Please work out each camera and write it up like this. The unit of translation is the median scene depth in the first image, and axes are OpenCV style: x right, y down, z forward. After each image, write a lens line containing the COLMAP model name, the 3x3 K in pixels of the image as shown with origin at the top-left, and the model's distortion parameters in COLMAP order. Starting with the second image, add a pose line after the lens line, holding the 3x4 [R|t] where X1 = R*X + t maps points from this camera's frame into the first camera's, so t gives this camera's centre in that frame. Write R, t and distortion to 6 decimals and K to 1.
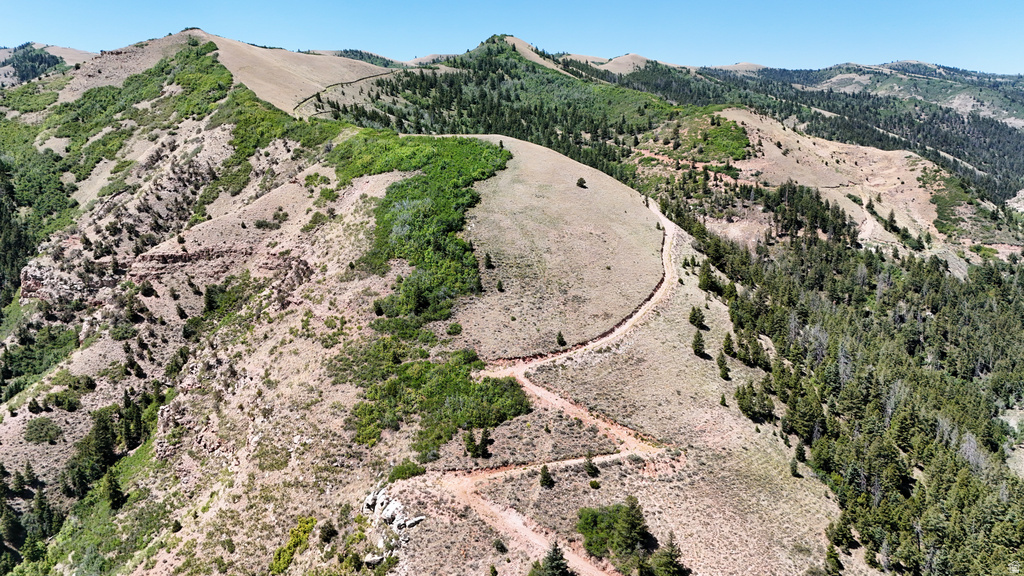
lens RADIAL K [[771.8, 0, 512.0], [0, 771.8, 288.0], [0, 0, 1]] dist [0.080340, -0.067961]
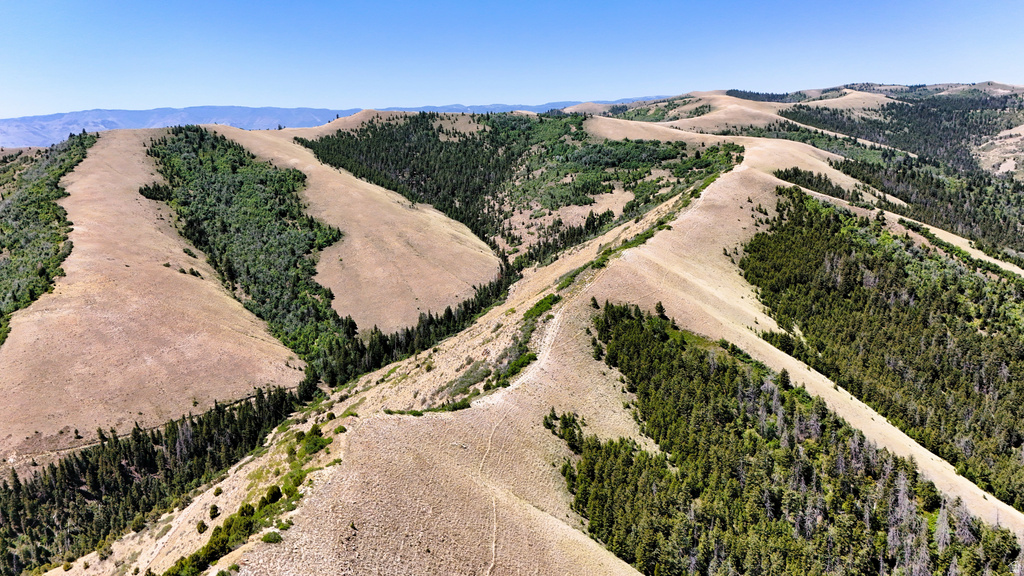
lens RADIAL K [[771.8, 0, 512.0], [0, 771.8, 288.0], [0, 0, 1]] dist [0.080340, -0.067961]
pose [[0.999569, -0.004210, -0.029059, 0.068008], [0.004885, 0.999719, 0.023210, -0.448548], [0.028953, -0.023342, 0.999308, 1.014074]]
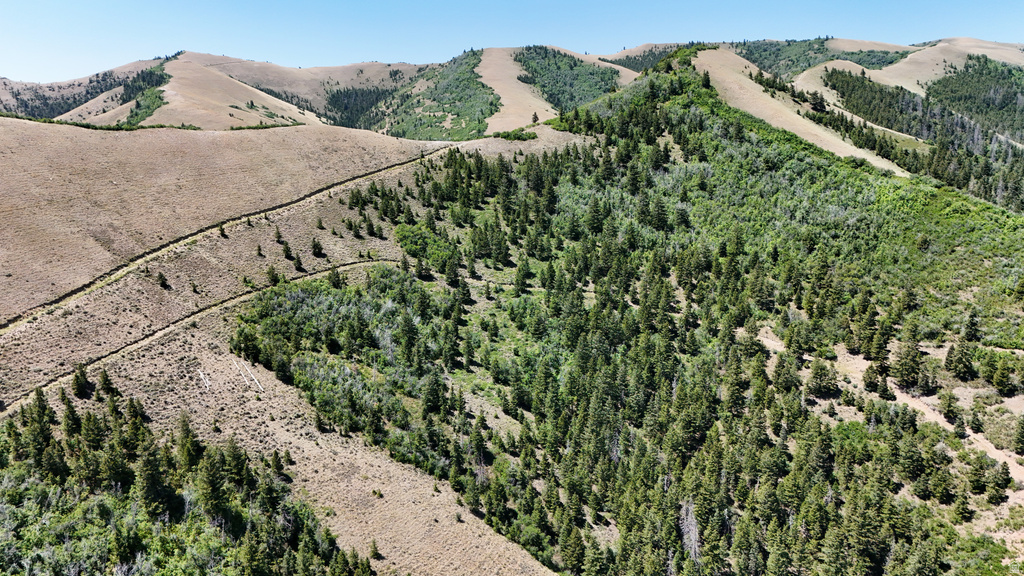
lens RADIAL K [[771.8, 0, 512.0], [0, 771.8, 288.0], [0, 0, 1]] dist [0.080340, -0.067961]
pose [[0.953299, 0.067362, -0.294419, 0.042318], [-0.057530, 0.997462, 0.041940, -0.202790], [0.296497, -0.023044, 0.954756, 0.515210]]
